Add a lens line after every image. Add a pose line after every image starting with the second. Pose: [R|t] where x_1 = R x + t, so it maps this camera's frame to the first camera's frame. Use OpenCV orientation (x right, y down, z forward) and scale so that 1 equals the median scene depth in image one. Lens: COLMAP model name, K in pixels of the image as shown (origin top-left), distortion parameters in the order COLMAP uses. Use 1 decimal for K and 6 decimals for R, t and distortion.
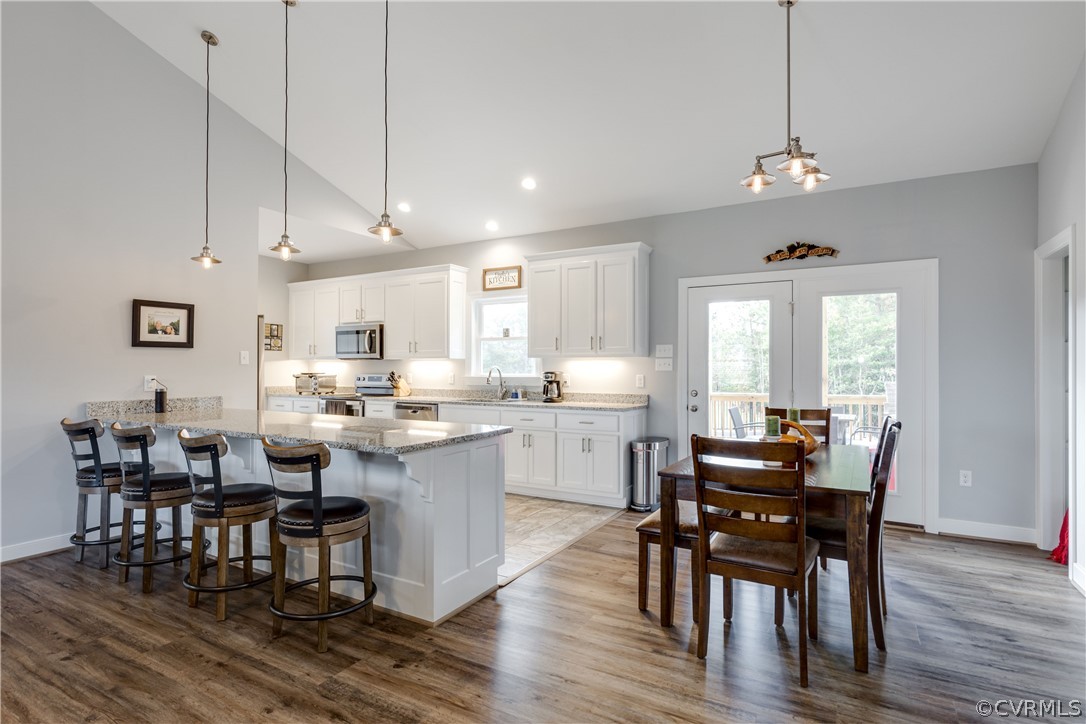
lens RADIAL K [[559.2, 0, 554.5], [0, 559.2, 365.1], [0, 0, 1]] dist [-0.002647, 0.000263]
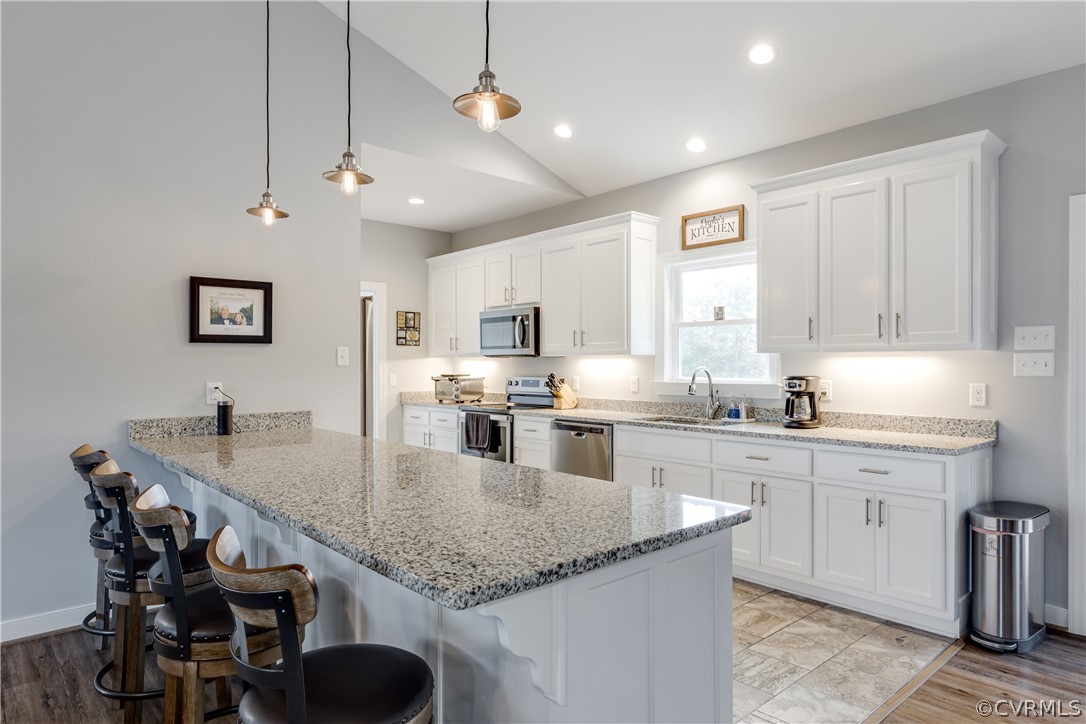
lens RADIAL K [[660.4, 0, 549.6], [0, 660.4, 361.8], [0, 0, 1]] dist [-0.000279, -0.005619]
pose [[0.947890, -0.003077, -0.318584, -0.036559], [0.003748, 0.999992, 0.001492, -0.006184], [0.318577, -0.002609, 0.947893, 0.276428]]
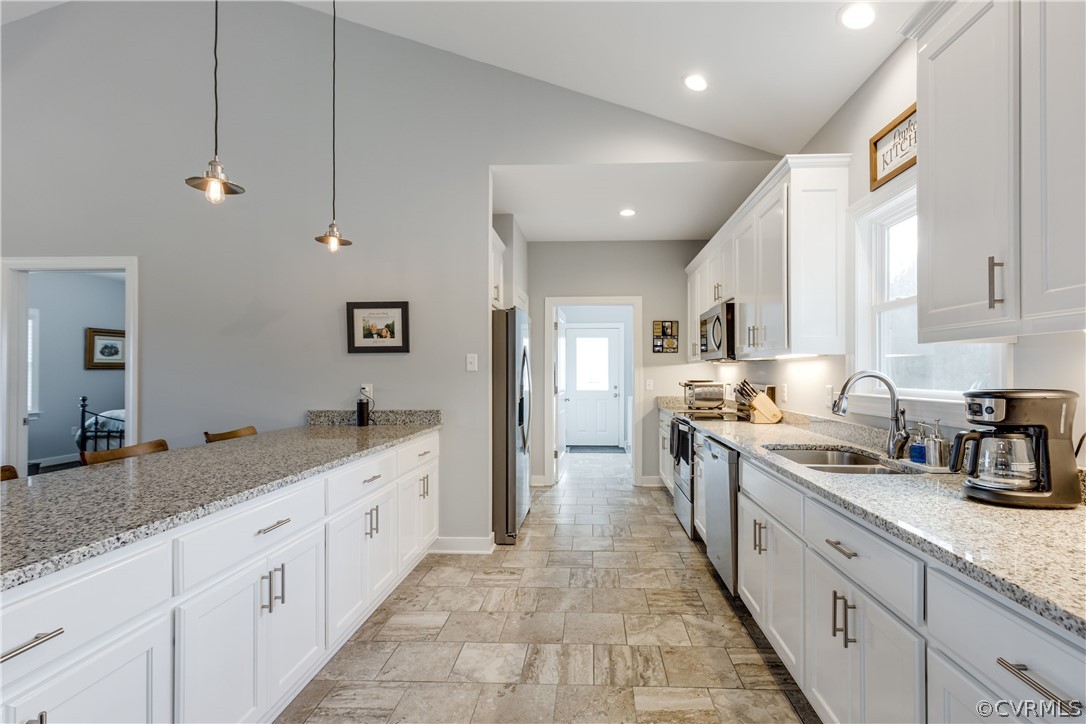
lens RADIAL K [[502.9, 0, 558.6], [0, 502.9, 368.6], [0, 0, 1]] dist [0.007914, 0.000409]
pose [[0.449252, -0.009636, -0.893353, 0.127798], [0.008264, 0.999944, -0.006631, 0.001208], [0.893367, -0.004404, 0.449306, 0.757064]]
